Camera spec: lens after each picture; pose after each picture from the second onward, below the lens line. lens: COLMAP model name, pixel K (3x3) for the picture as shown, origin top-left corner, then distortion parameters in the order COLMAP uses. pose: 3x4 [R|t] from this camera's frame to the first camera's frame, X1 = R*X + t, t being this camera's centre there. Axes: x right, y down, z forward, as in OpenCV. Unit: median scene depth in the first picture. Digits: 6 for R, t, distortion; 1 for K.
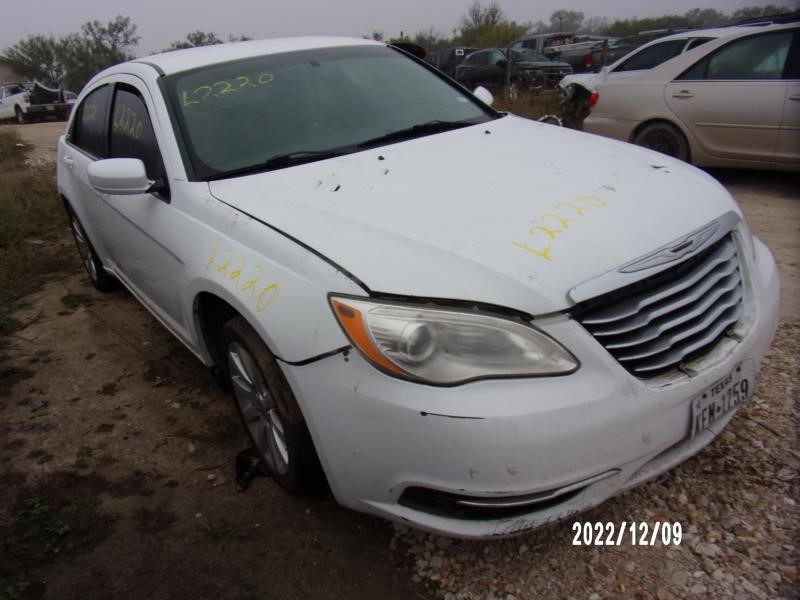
lens RADIAL K [[588.8, 0, 368.3], [0, 588.8, 301.0], [0, 0, 1]] dist [-0.037498, 0.008714]
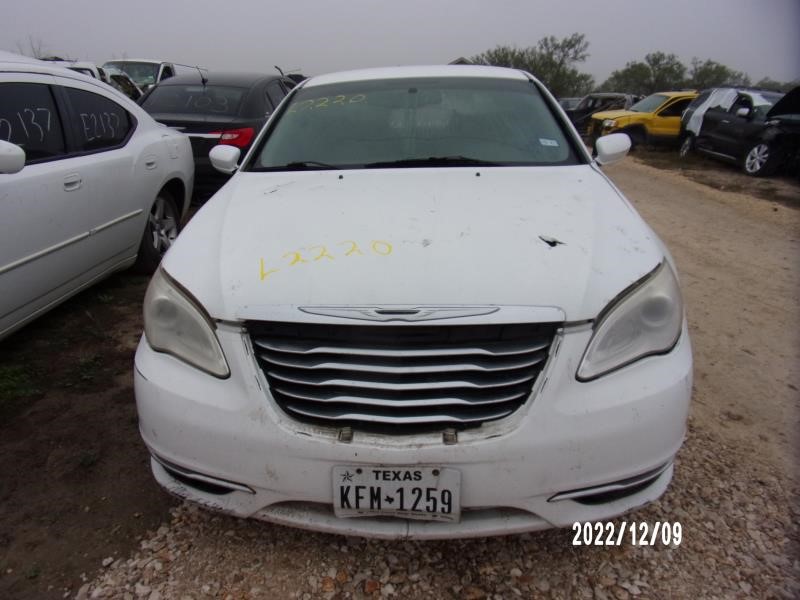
lens RADIAL K [[588.8, 0, 368.3], [0, 588.8, 301.0], [0, 0, 1]] dist [-0.037498, 0.008714]
pose [[0.754174, 0.292575, -0.587896, 0.637072], [-0.306628, 0.948569, 0.078716, -0.103165], [0.580690, 0.120899, 0.805098, 0.134987]]
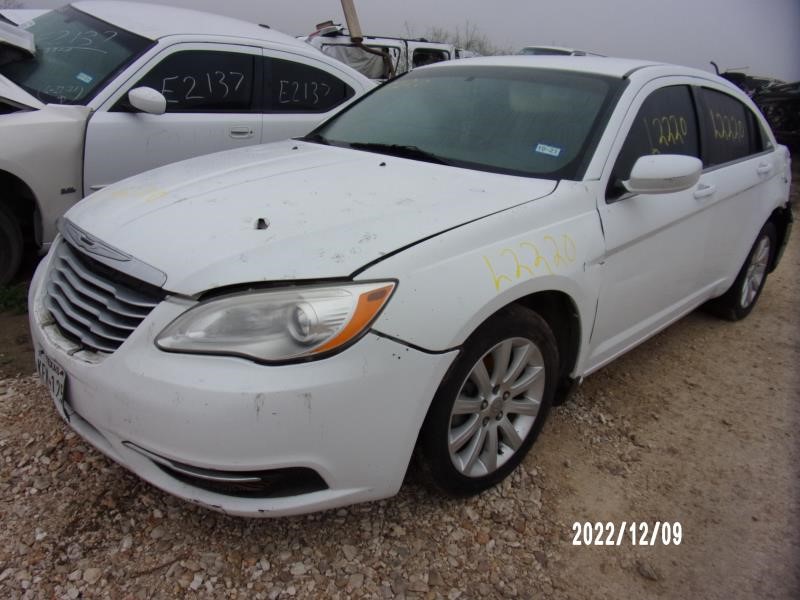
lens RADIAL K [[588.8, 0, 368.3], [0, 588.8, 301.0], [0, 0, 1]] dist [-0.037498, 0.008714]
pose [[0.127630, 0.449998, -0.883862, 1.010315], [-0.451719, 0.819733, 0.352120, -0.391178], [0.882984, 0.354316, 0.307895, 0.713861]]
